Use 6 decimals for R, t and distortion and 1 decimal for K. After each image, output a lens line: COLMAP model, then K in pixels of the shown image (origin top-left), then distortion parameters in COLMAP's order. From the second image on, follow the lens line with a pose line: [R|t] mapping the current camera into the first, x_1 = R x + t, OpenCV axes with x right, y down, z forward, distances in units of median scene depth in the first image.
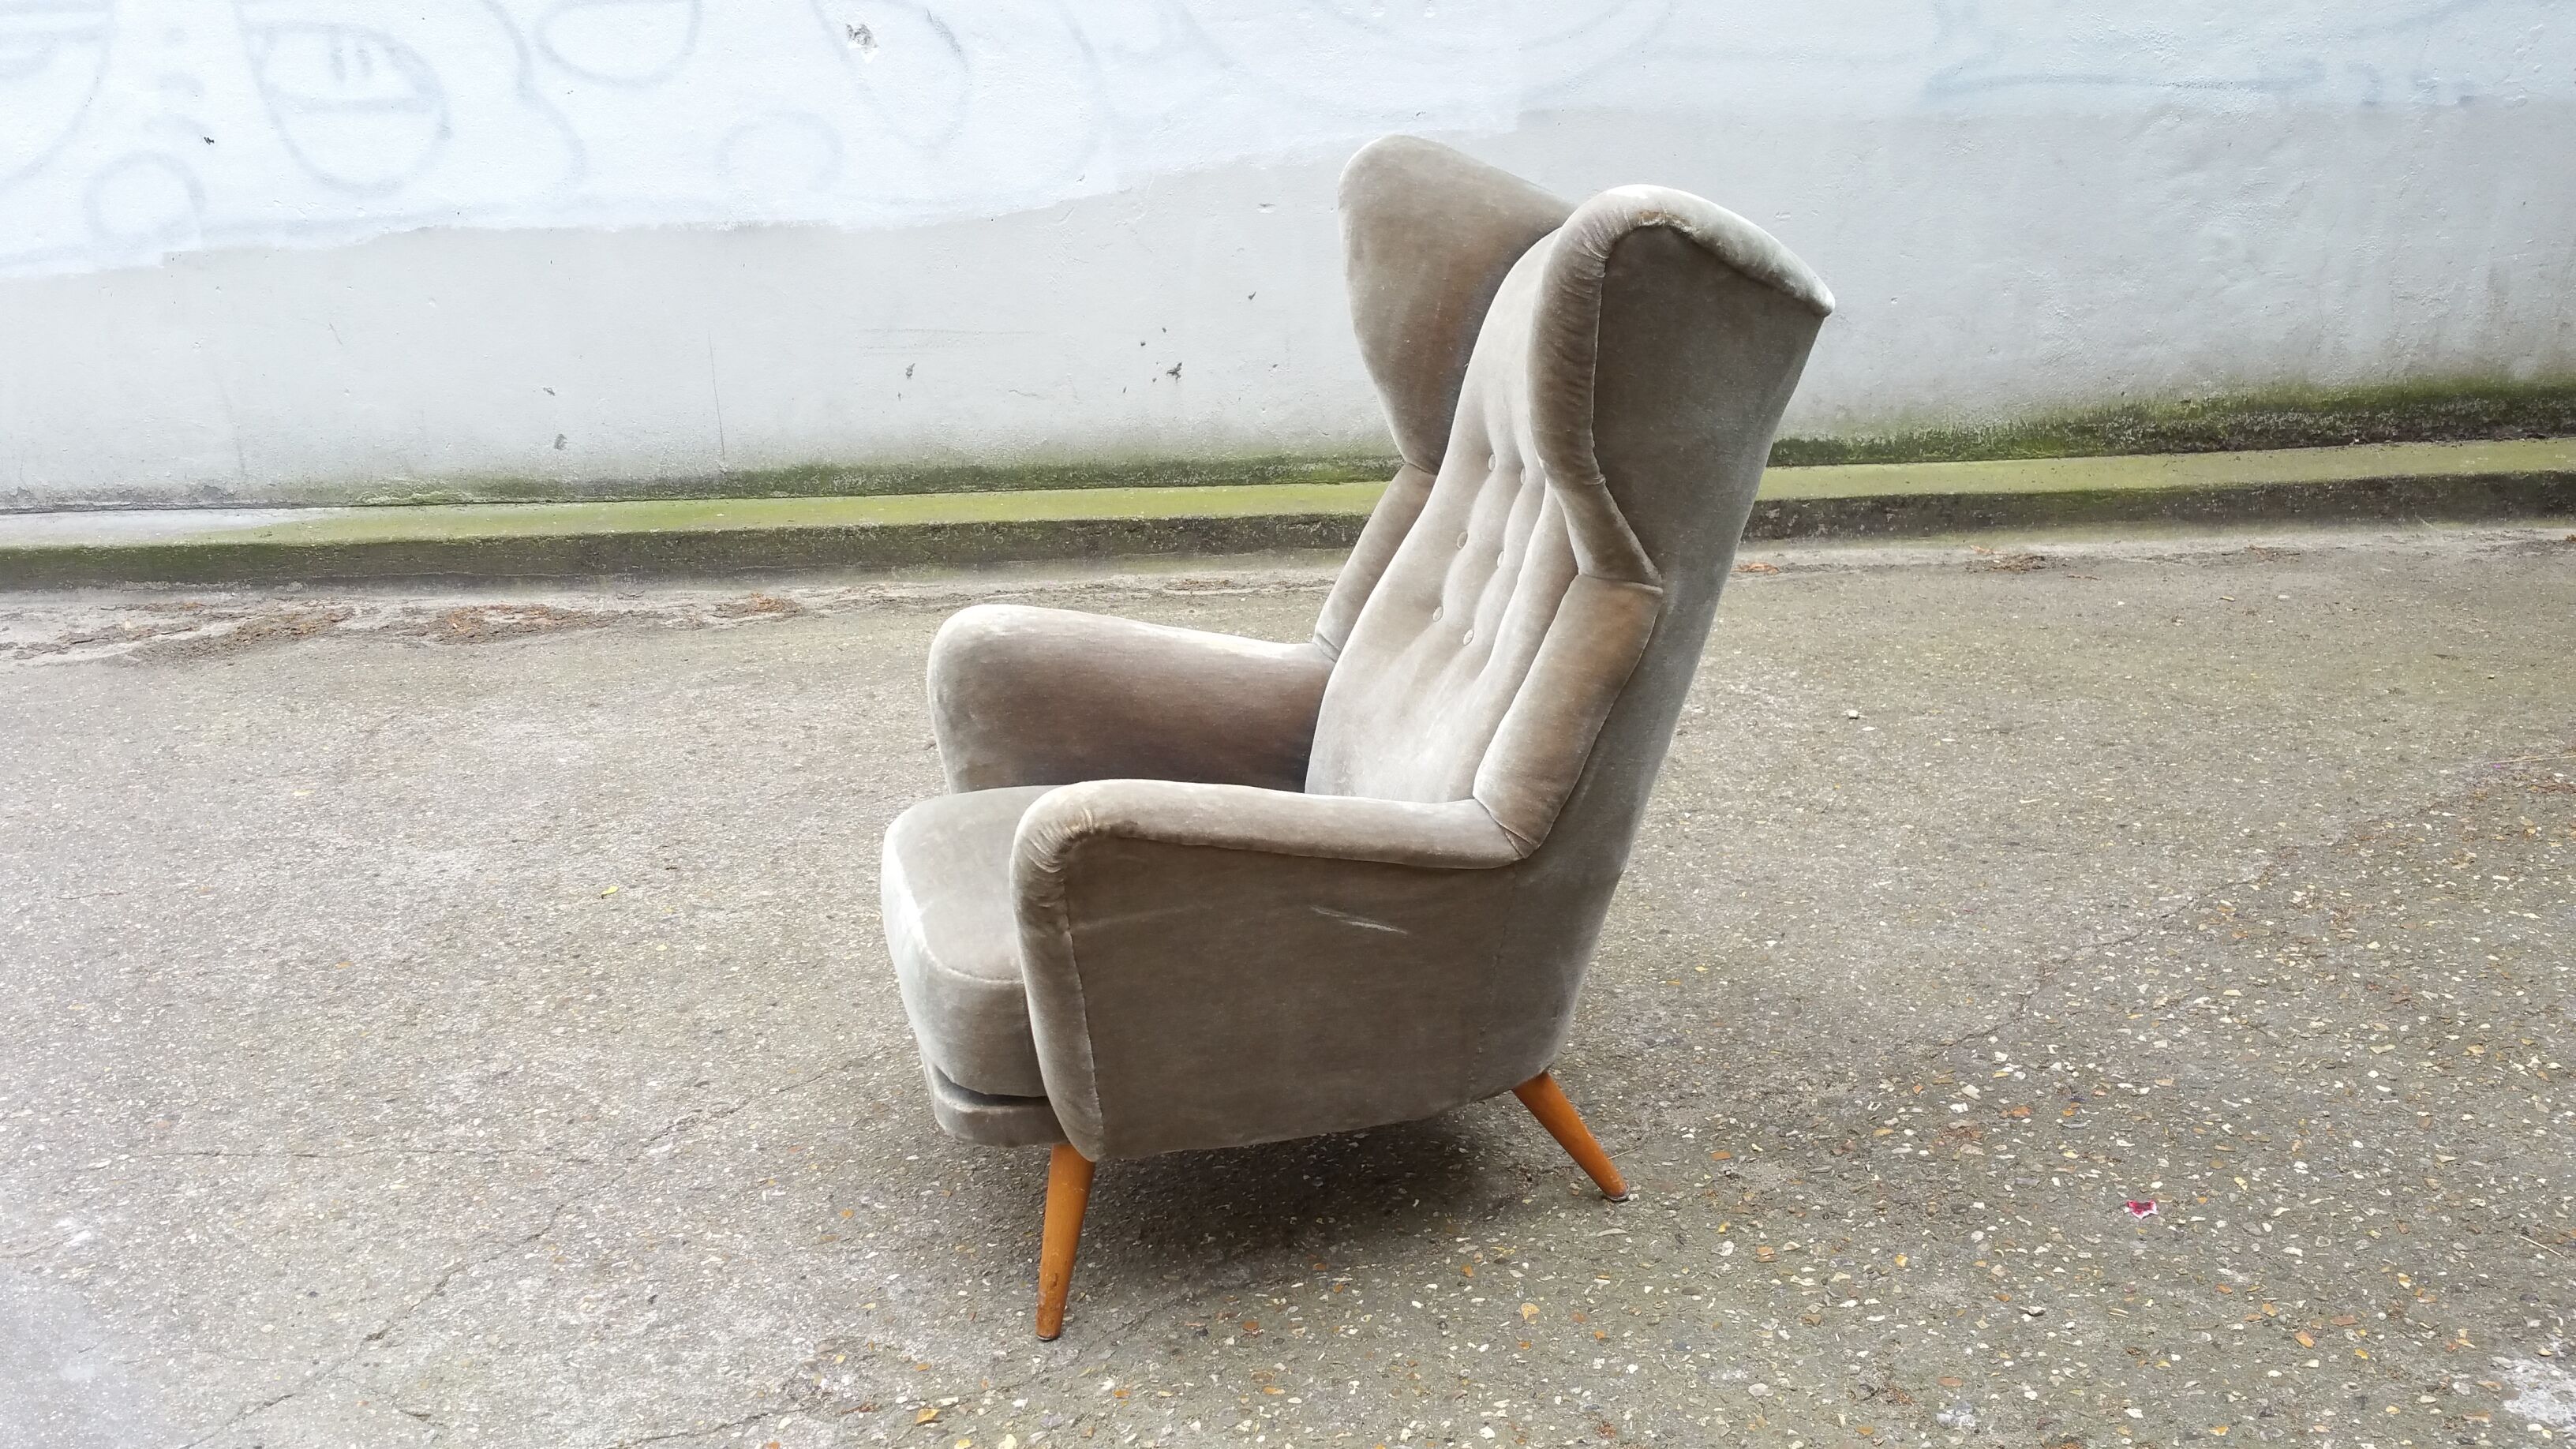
lens RADIAL K [[2461.5, 0, 1297.3], [0, 2461.5, 758.7], [0, 0, 1]] dist [0.057780, 0.000000]
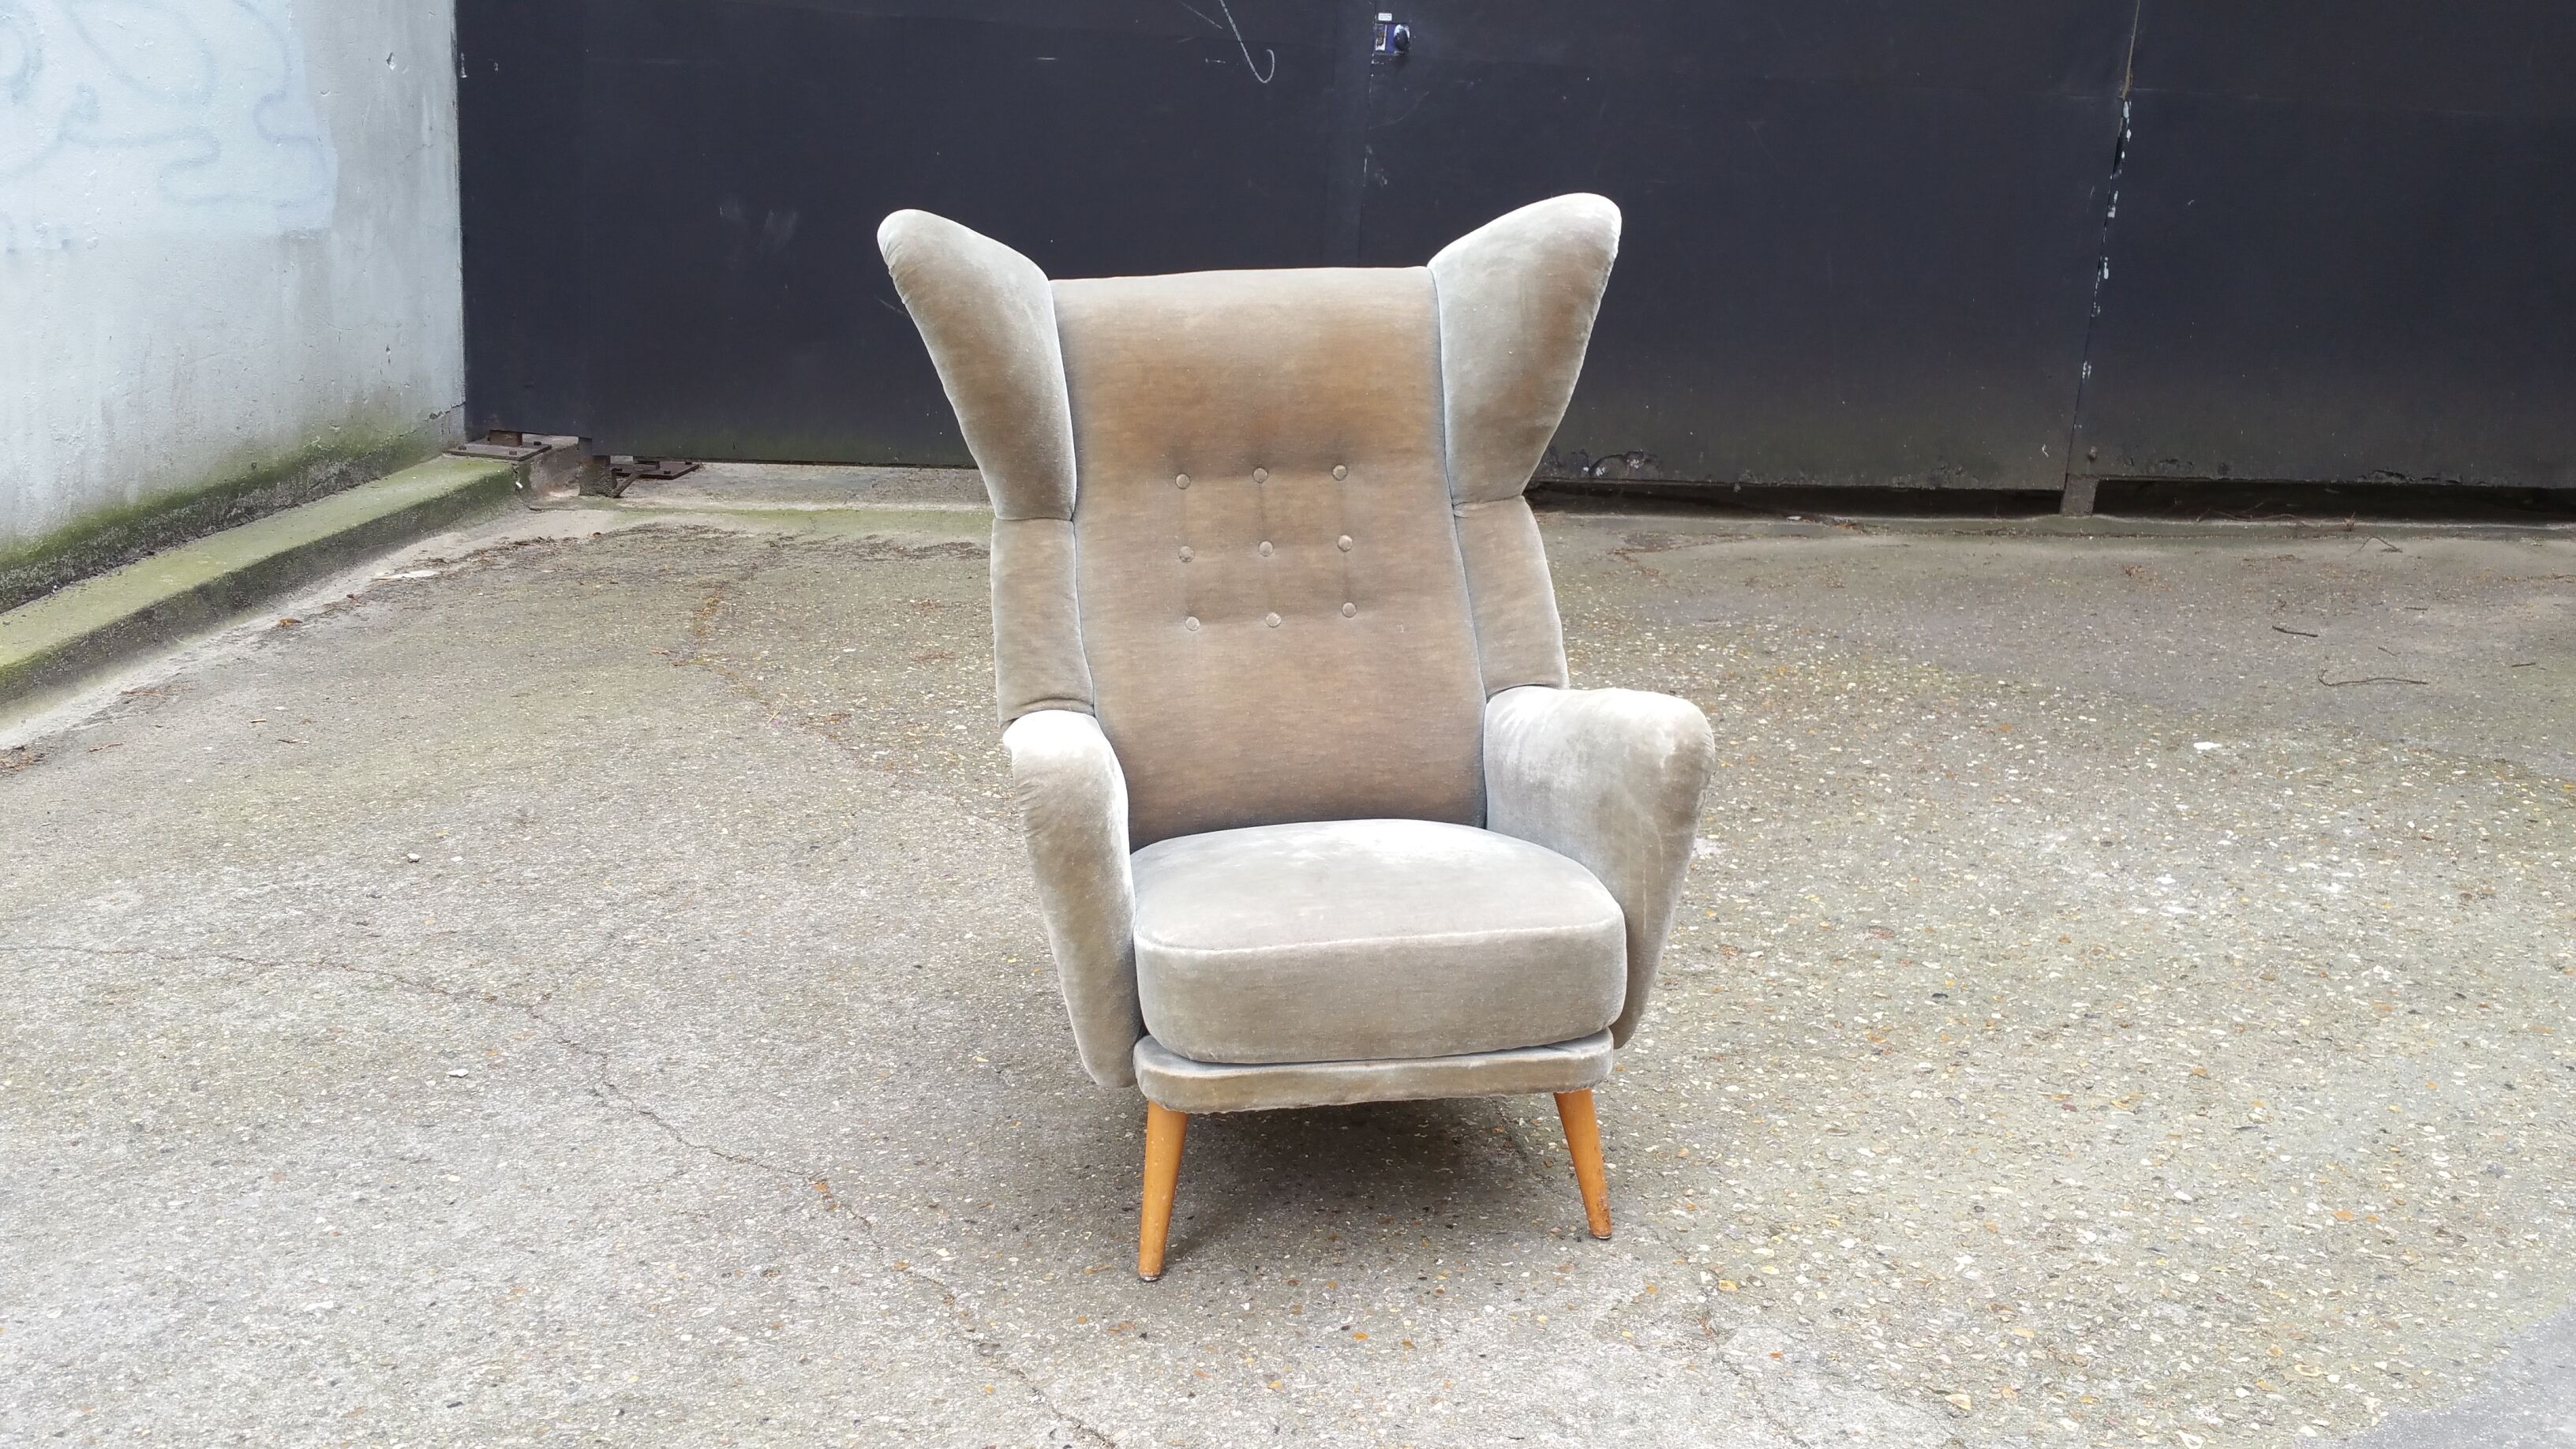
lens RADIAL K [[2461.5, 0, 1308.6], [0, 2461.5, 749.0], [0, 0, 1]] dist [0.057780, 0.000000]
pose [[0.064187, -0.229716, 0.971139, -0.551992], [0.317856, 0.927169, 0.198306, -0.112526], [-0.945964, 0.295954, 0.132529, 0.442341]]
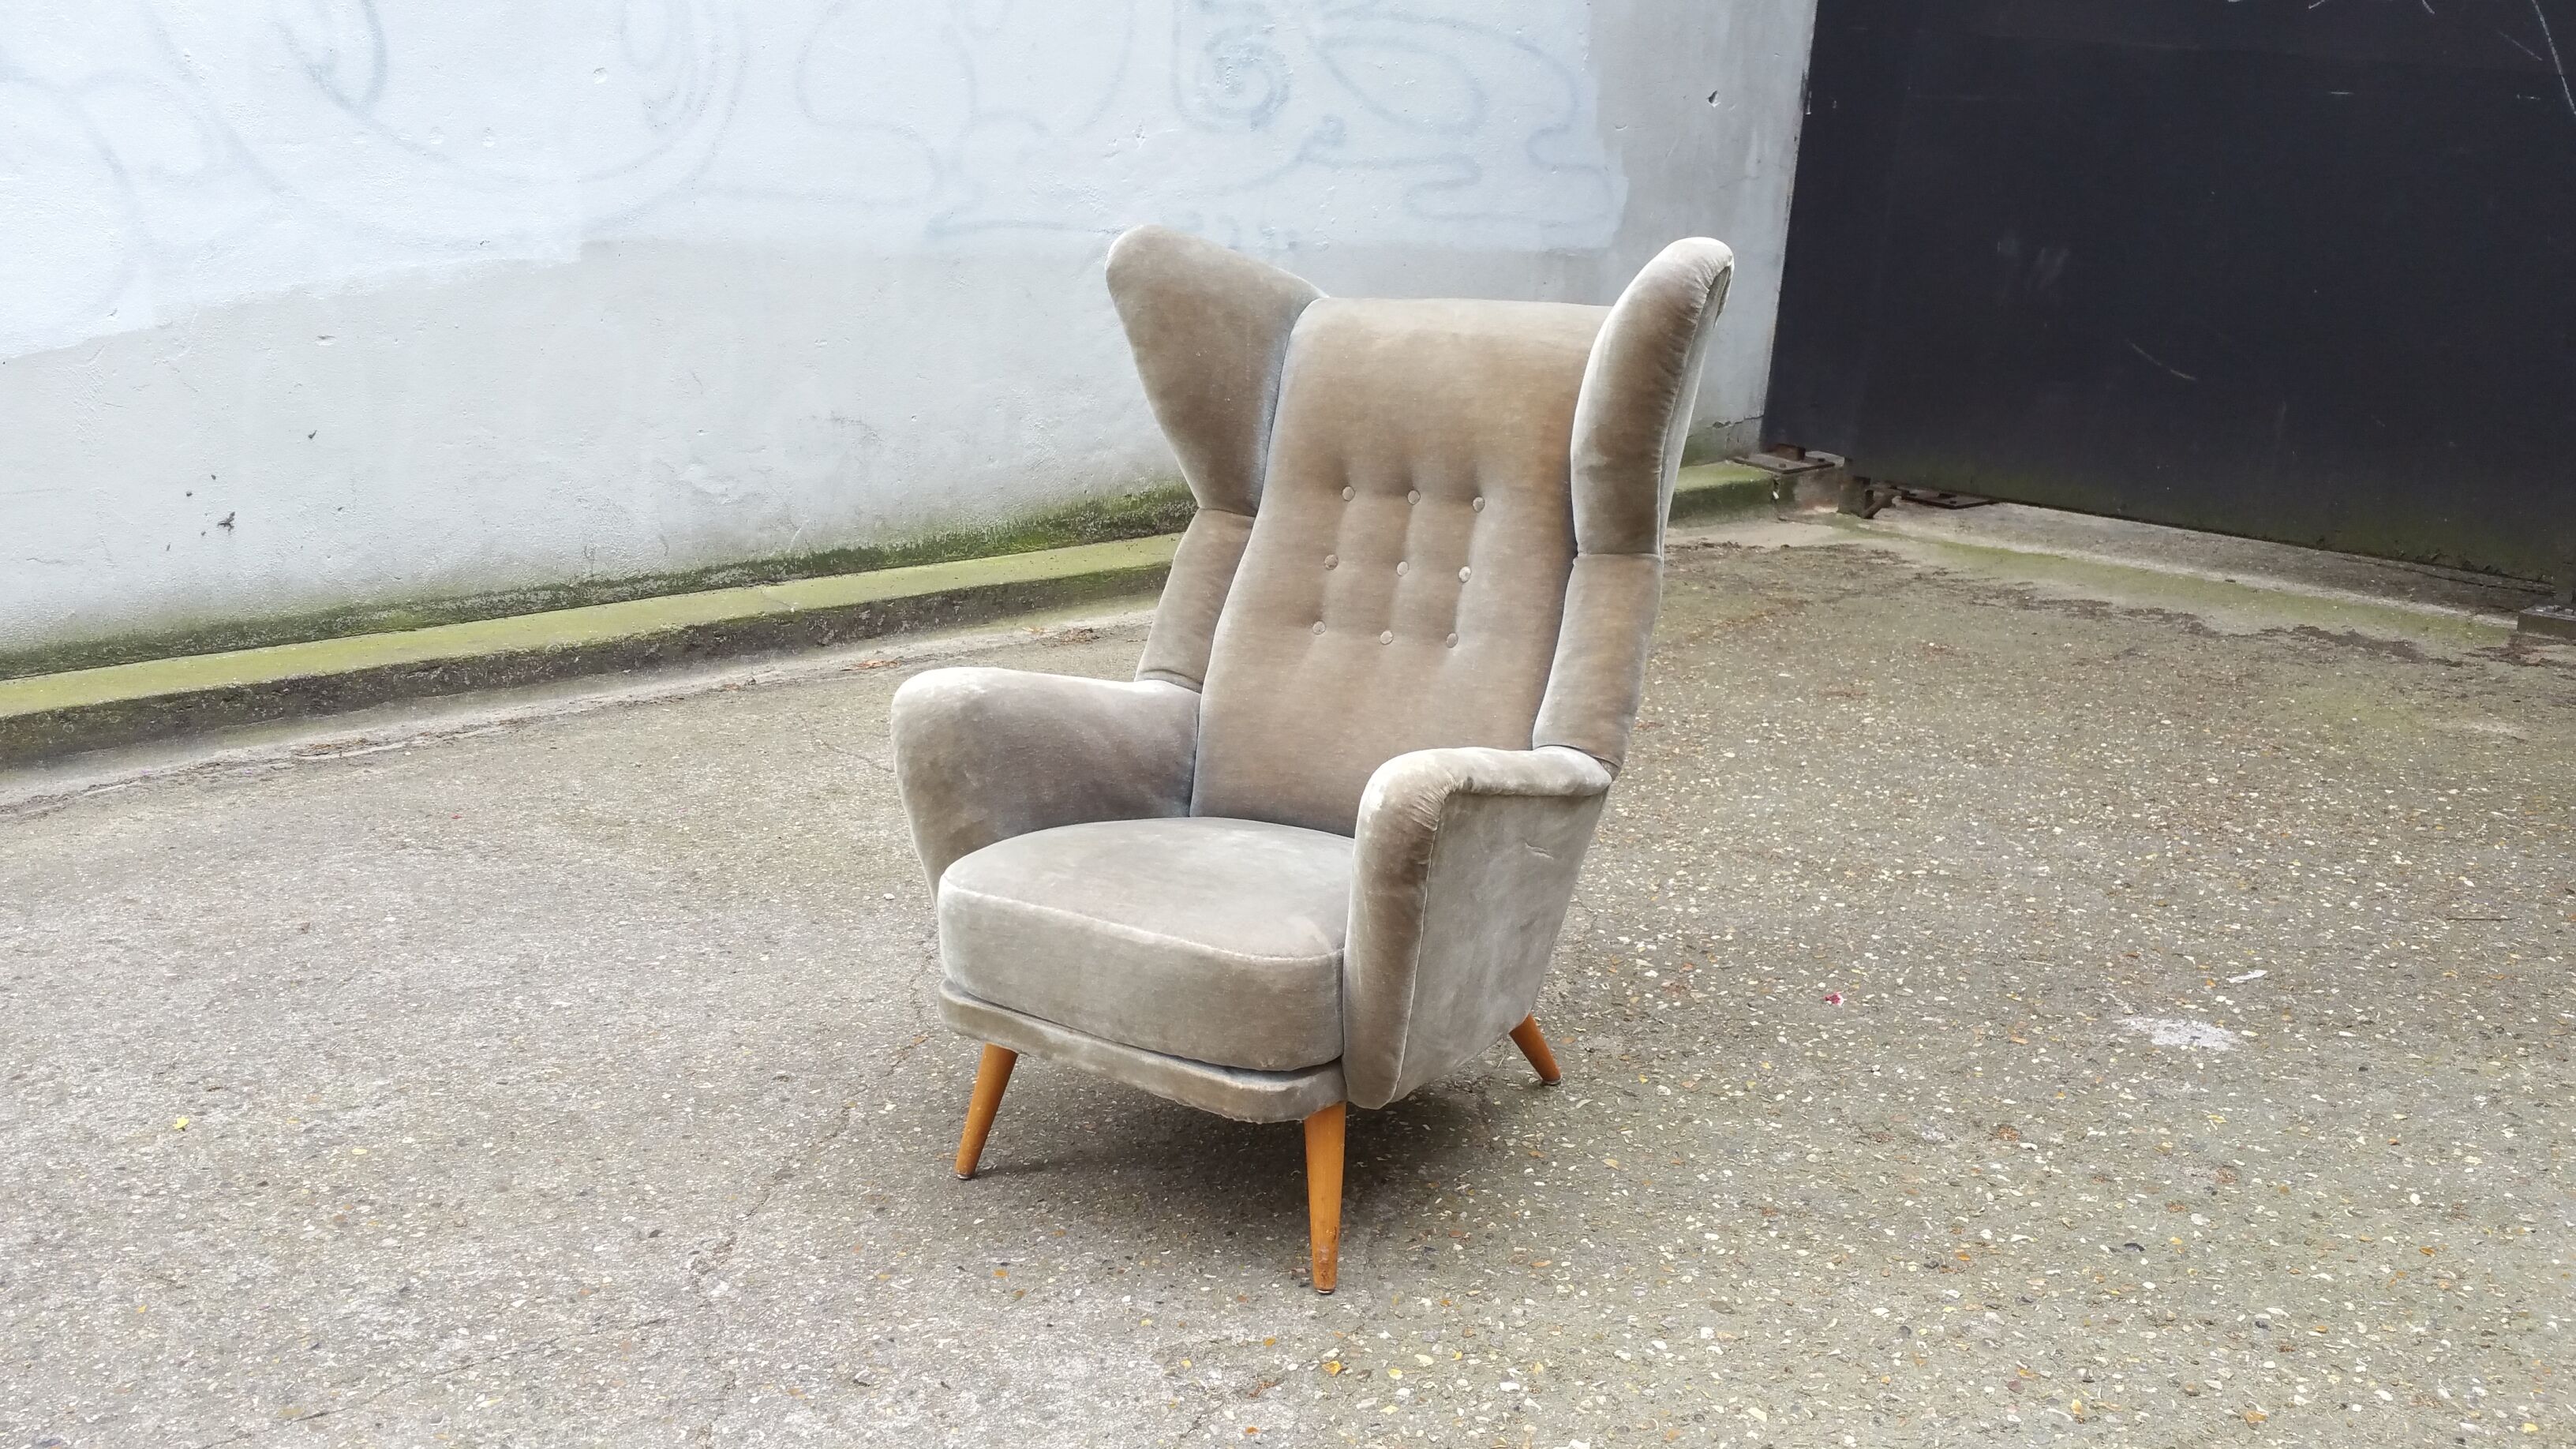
lens RADIAL K [[2461.5, 0, 1313.4], [0, 2461.5, 746.9], [0, 0, 1]] dist [0.057780, 0.000000]
pose [[0.745996, -0.126674, 0.653792, -0.380205], [0.177970, 0.983958, -0.012425, 0.005335], [-0.641730, 0.125624, 0.756572, 0.073550]]
